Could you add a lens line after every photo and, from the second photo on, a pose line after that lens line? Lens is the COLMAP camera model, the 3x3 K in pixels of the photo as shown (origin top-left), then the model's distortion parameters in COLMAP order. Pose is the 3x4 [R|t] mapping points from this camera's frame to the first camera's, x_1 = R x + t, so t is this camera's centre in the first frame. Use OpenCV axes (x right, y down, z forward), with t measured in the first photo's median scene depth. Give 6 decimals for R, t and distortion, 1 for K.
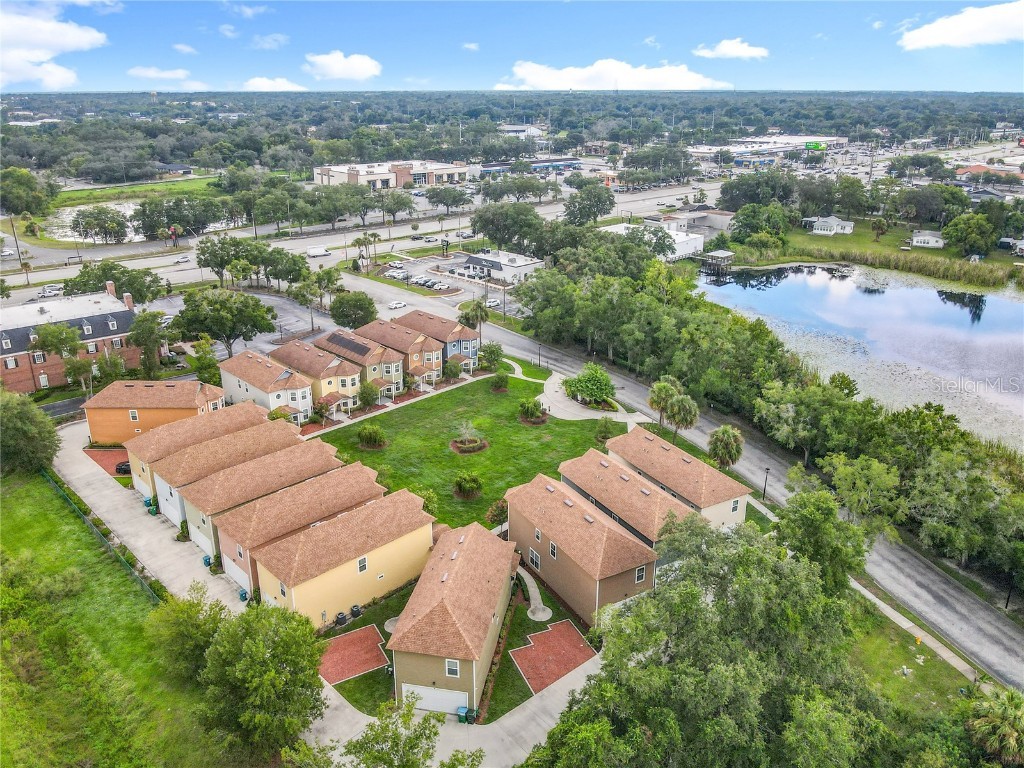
lens RADIAL K [[768.5, 0, 512.0], [0, 768.5, 384.0], [0, 0, 1]] dist [-0.009071, -0.004858]
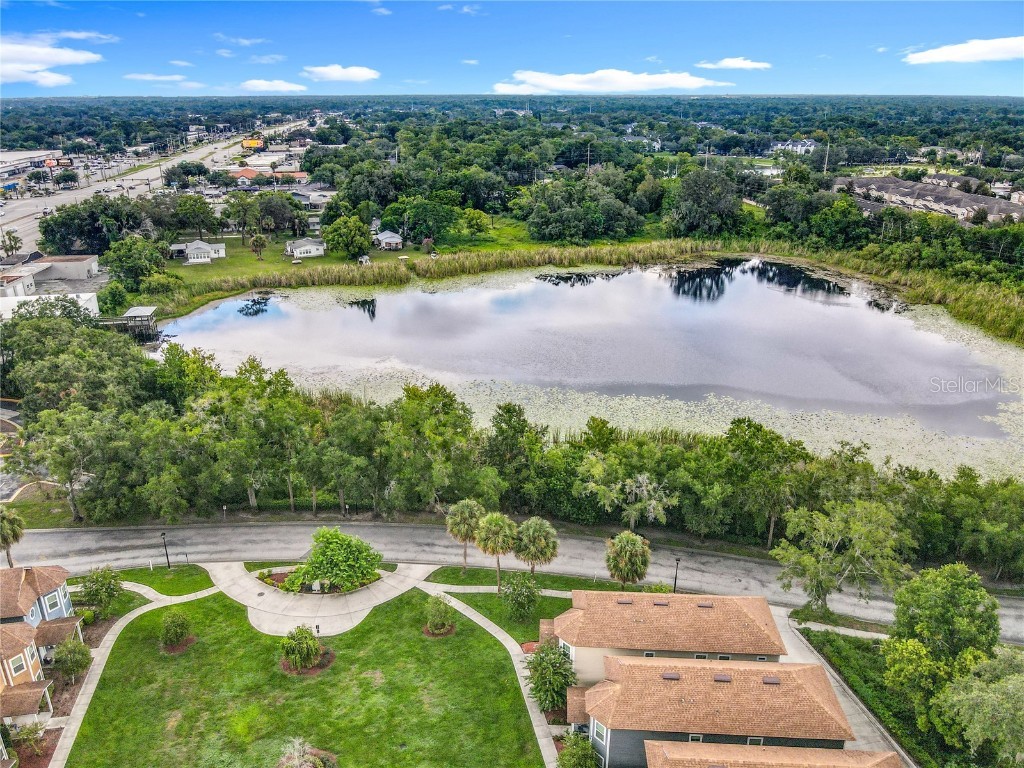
lens RADIAL K [[768.5, 0, 512.0], [0, 768.5, 384.0], [0, 0, 1]] dist [-0.009071, -0.004858]
pose [[0.550431, -0.297703, 0.779999, -0.250658], [0.301930, 0.942011, 0.146471, -0.171667], [-0.778373, 0.154883, 0.608397, 0.423387]]
